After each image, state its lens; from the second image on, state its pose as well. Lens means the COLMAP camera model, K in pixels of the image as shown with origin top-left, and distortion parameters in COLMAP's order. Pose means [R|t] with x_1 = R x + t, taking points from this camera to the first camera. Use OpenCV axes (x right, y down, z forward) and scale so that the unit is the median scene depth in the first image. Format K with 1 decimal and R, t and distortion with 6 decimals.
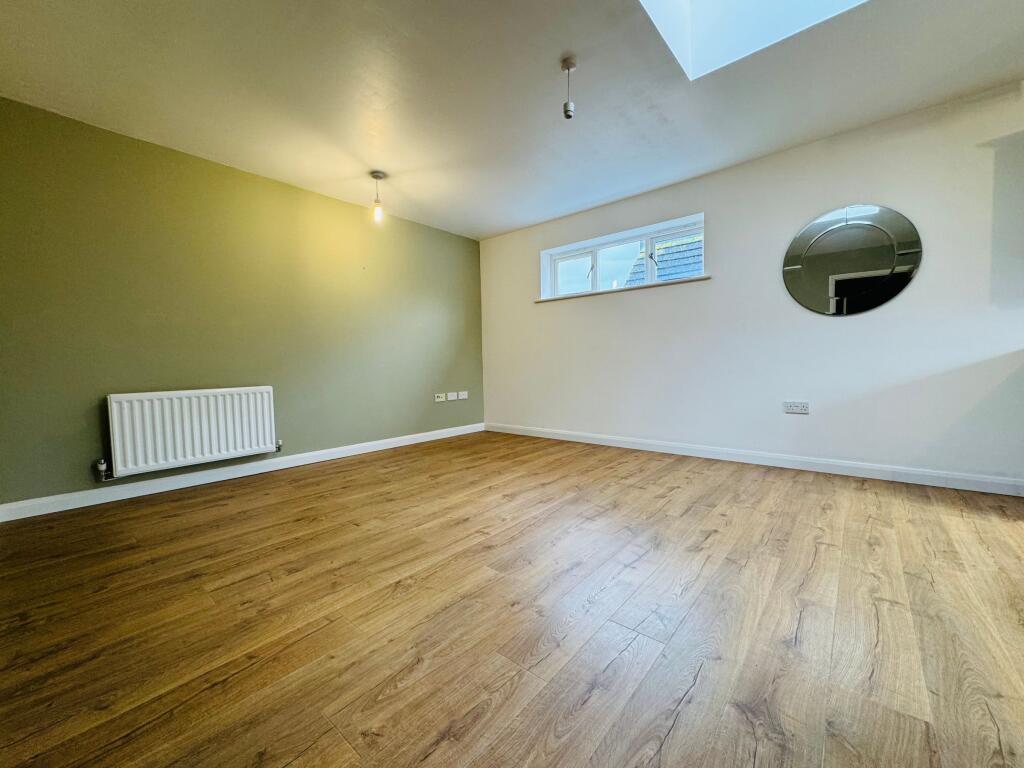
lens RADIAL K [[408.8, 0, 512.0], [0, 408.8, 384.0], [0, 0, 1]] dist [-0.001414, 0.000099]
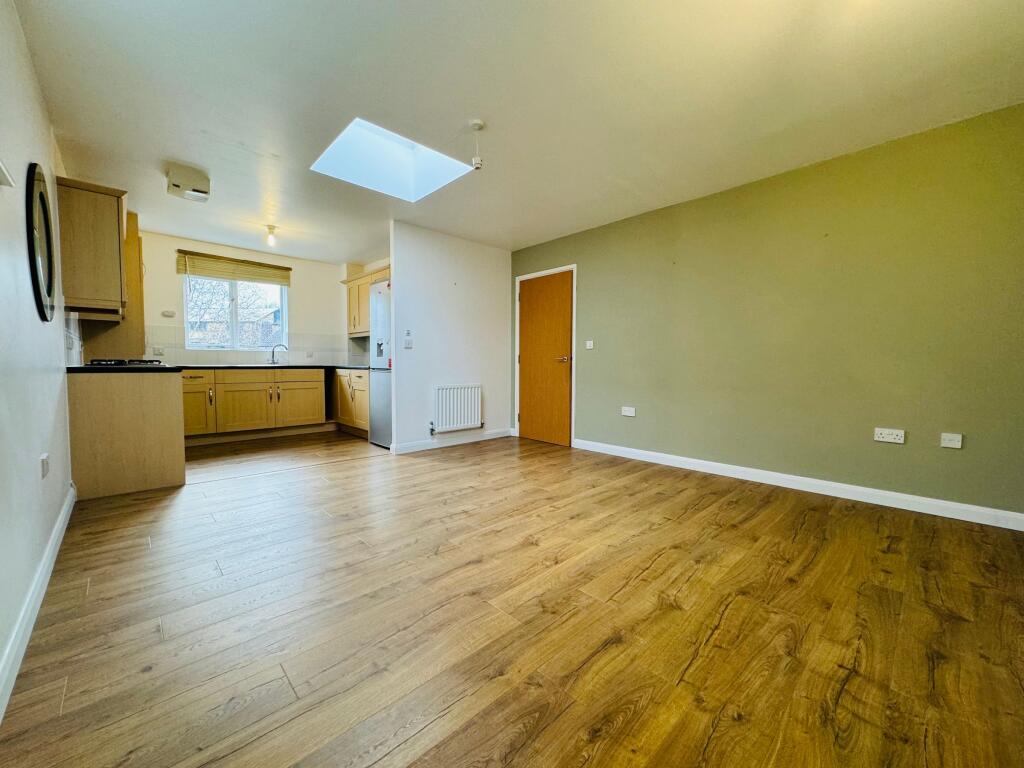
lens RADIAL K [[408.8, 0, 512.0], [0, 408.8, 384.0], [0, 0, 1]] dist [-0.001414, 0.000099]
pose [[-0.994999, 0.011368, 0.099239, -0.060062], [0.021215, 0.994886, 0.098749, -0.139263], [-0.097609, 0.100361, -0.990152, 1.964171]]
